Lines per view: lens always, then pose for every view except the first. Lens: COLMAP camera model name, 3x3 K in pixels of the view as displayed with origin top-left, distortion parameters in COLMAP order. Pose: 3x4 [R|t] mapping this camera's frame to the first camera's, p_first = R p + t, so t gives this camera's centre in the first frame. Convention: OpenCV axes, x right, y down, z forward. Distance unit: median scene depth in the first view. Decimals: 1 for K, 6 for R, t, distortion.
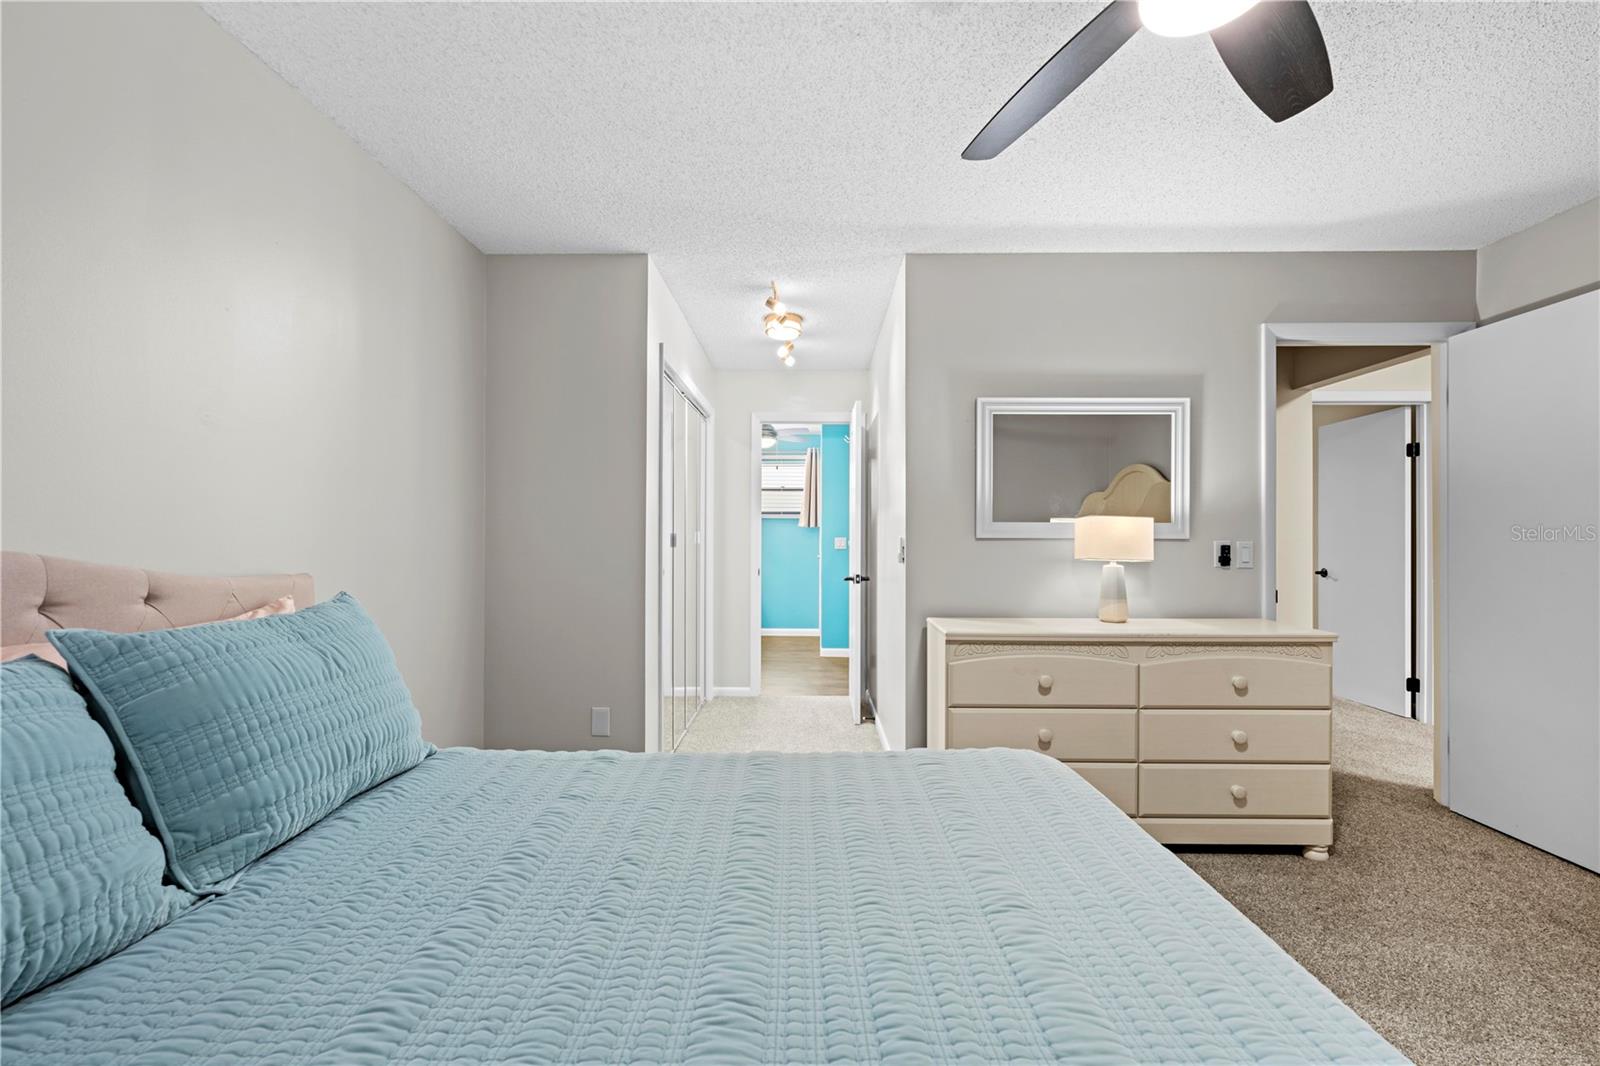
lens RADIAL K [[643.4, 0, 795.7], [0, 643.4, 527.9], [0, 0, 1]] dist [-0.001244, 0.000032]
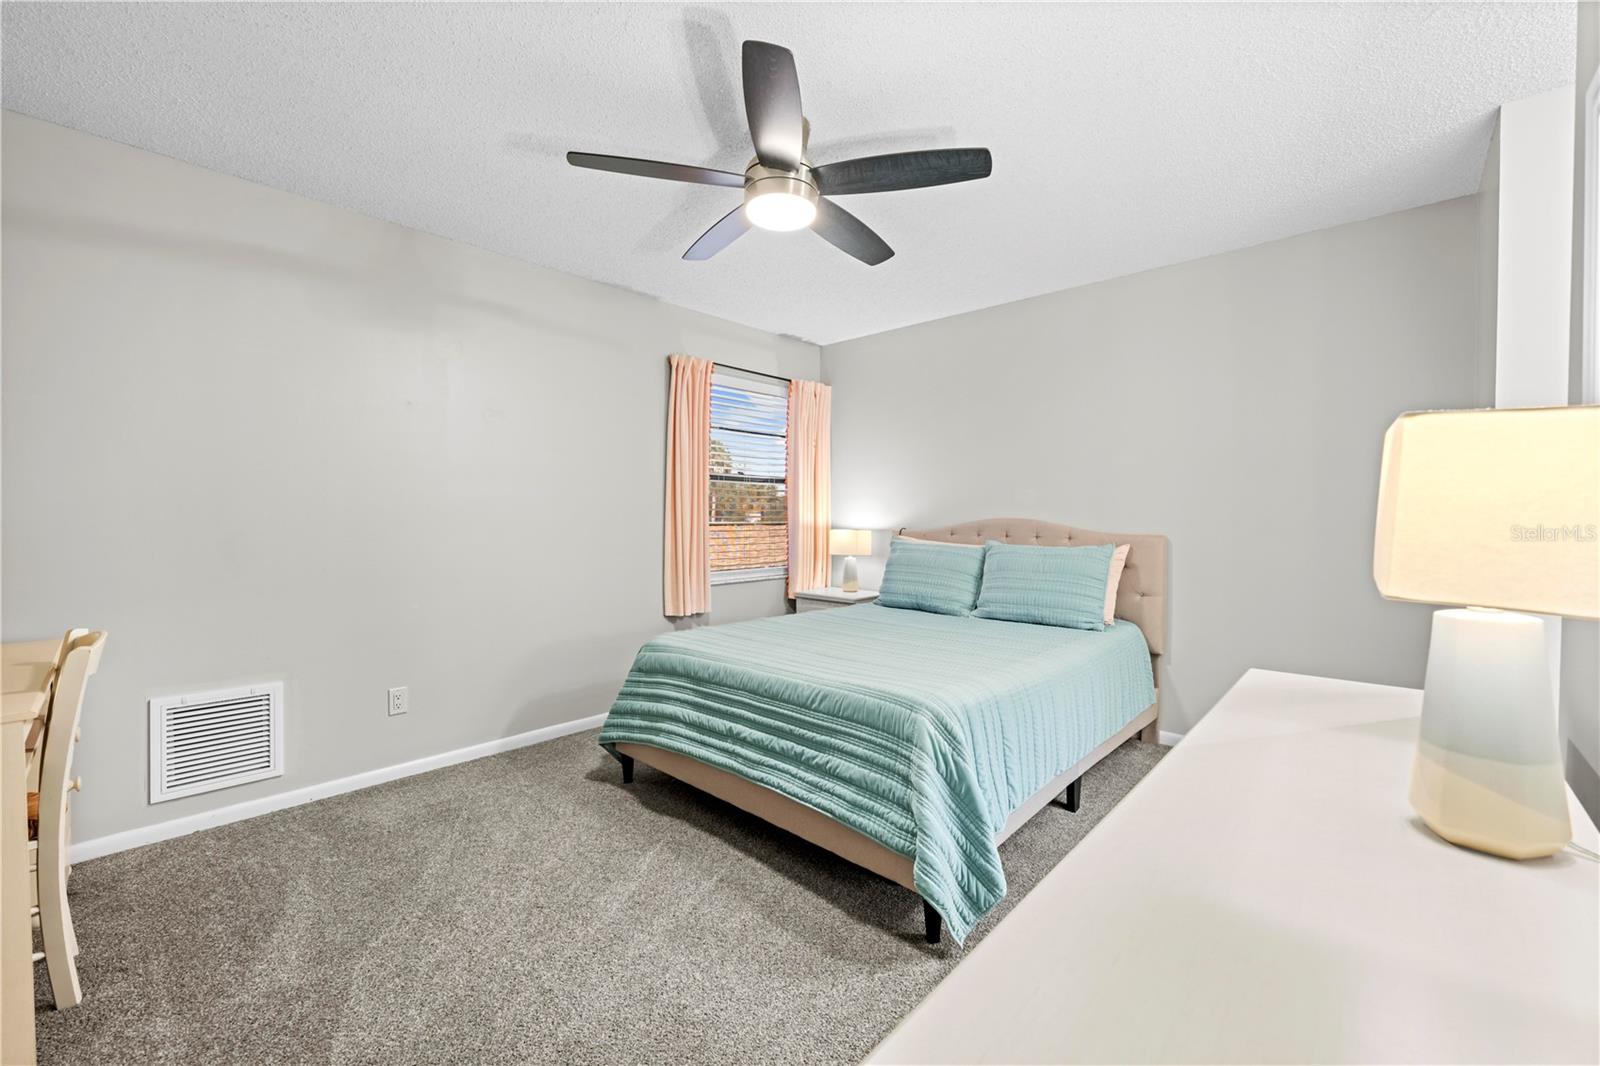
lens RADIAL K [[644.0, 0, 799.7], [0, 644.0, 521.0], [0, 0, 1]] dist [-0.001130, -0.000115]
pose [[-0.659556, 0.005432, -0.751636, 1.653571], [0.010958, 0.999937, -0.002390, 0.032248], [0.751576, -0.009813, -0.659574, 1.850345]]
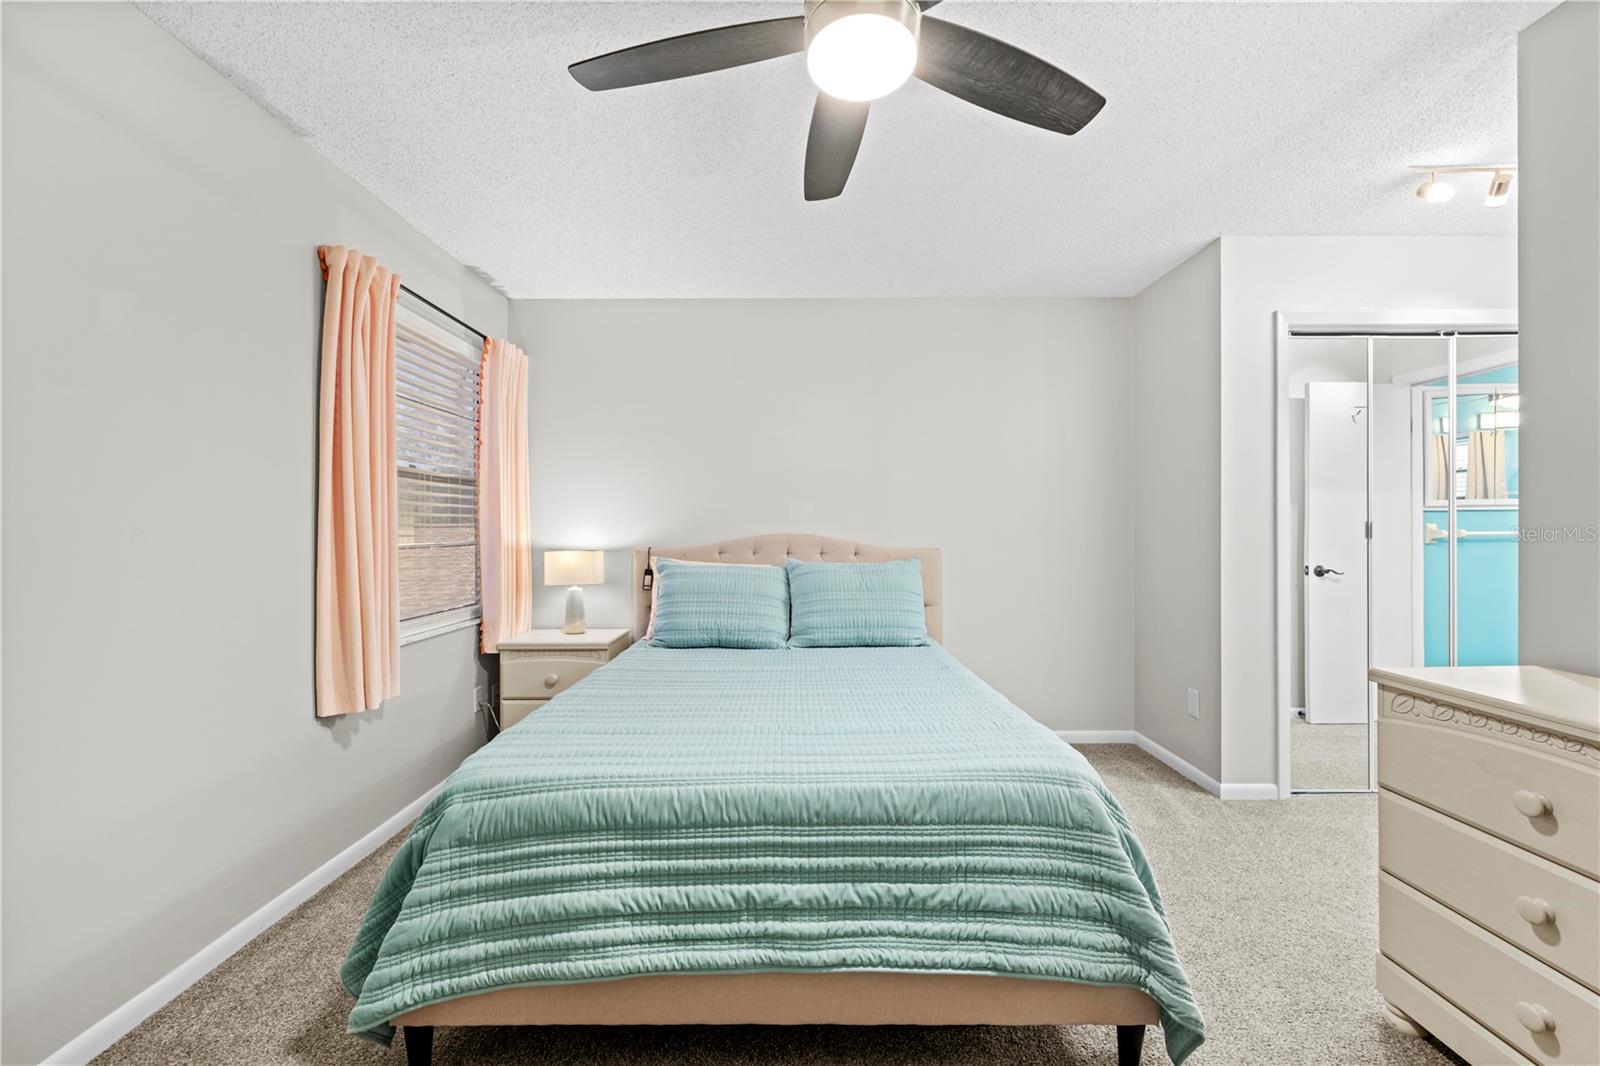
lens RADIAL K [[643.4, 0, 795.7], [0, 643.4, 527.9], [0, 0, 1]] dist [-0.001244, 0.000032]
pose [[0.031336, -0.002428, -0.999506, 1.504309], [0.021243, 0.999773, -0.001762, 0.006237], [0.999283, -0.021177, 0.031380, 0.661207]]
